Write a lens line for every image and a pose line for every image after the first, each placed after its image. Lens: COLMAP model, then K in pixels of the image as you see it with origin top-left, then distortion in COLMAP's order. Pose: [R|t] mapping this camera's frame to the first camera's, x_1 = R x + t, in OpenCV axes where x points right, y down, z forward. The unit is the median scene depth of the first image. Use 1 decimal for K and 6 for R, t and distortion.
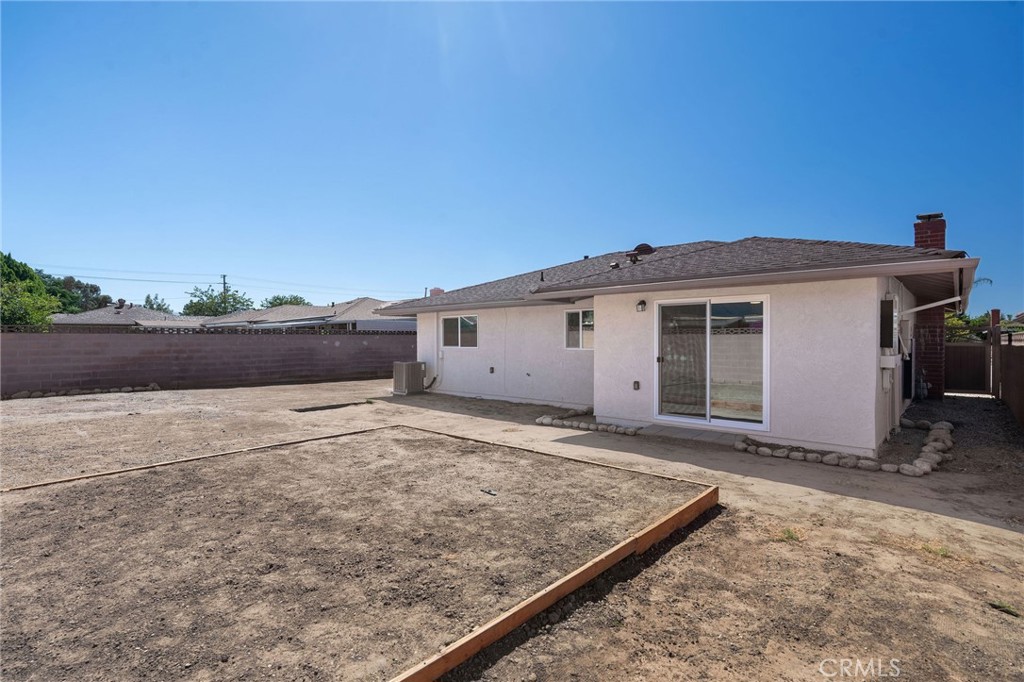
lens RADIAL K [[497.2, 0, 514.8], [0, 497.2, 341.5], [0, 0, 1]] dist [-0.004544, 0.000131]
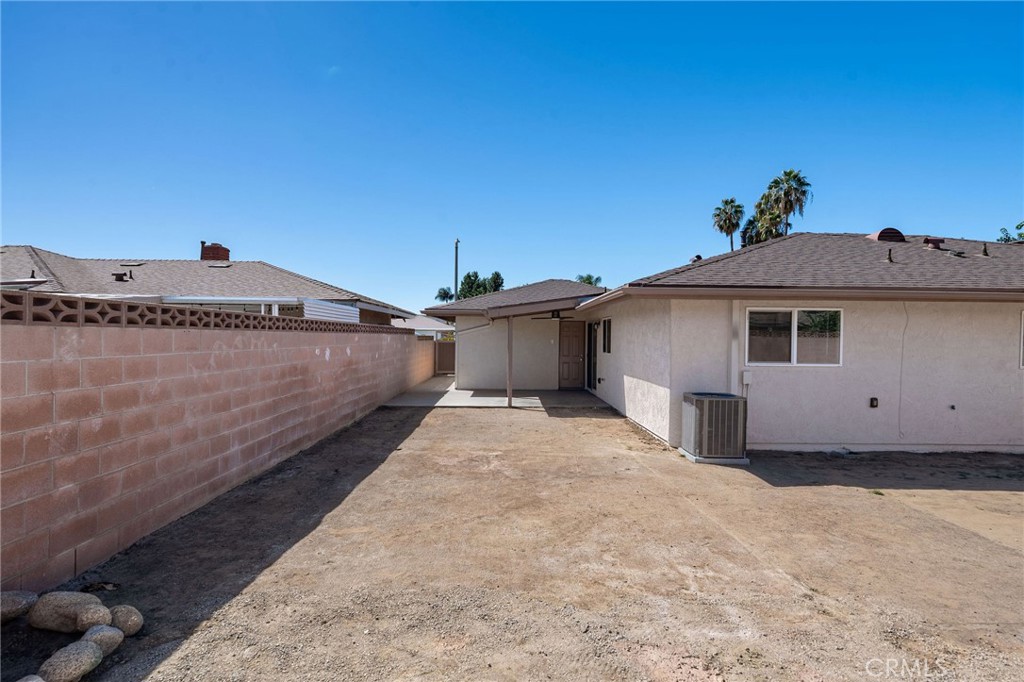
lens RADIAL K [[564.4, 0, 512.6], [0, 564.4, 337.3], [0, 0, 1]] dist [0.004928, 0.000520]
pose [[0.719667, 0.010418, 0.694241, -0.844234], [-0.013318, 0.999911, -0.001198, -0.014807], [-0.694191, -0.008384, 0.719742, 0.820070]]
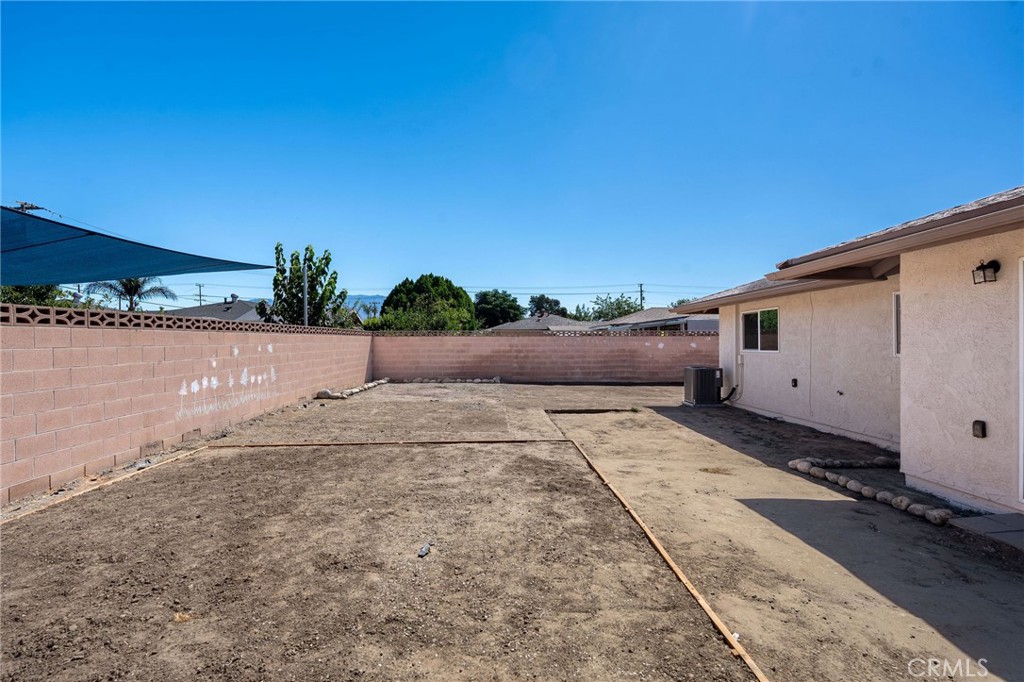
lens RADIAL K [[497.2, 0, 511.3], [0, 497.2, 339.1], [0, 0, 1]] dist [-0.002553, 0.000042]
pose [[0.692181, -0.003334, -0.721716, 0.192382], [-0.003544, 0.999962, -0.008019, 0.001275], [0.721715, 0.008109, 0.692142, 0.204677]]
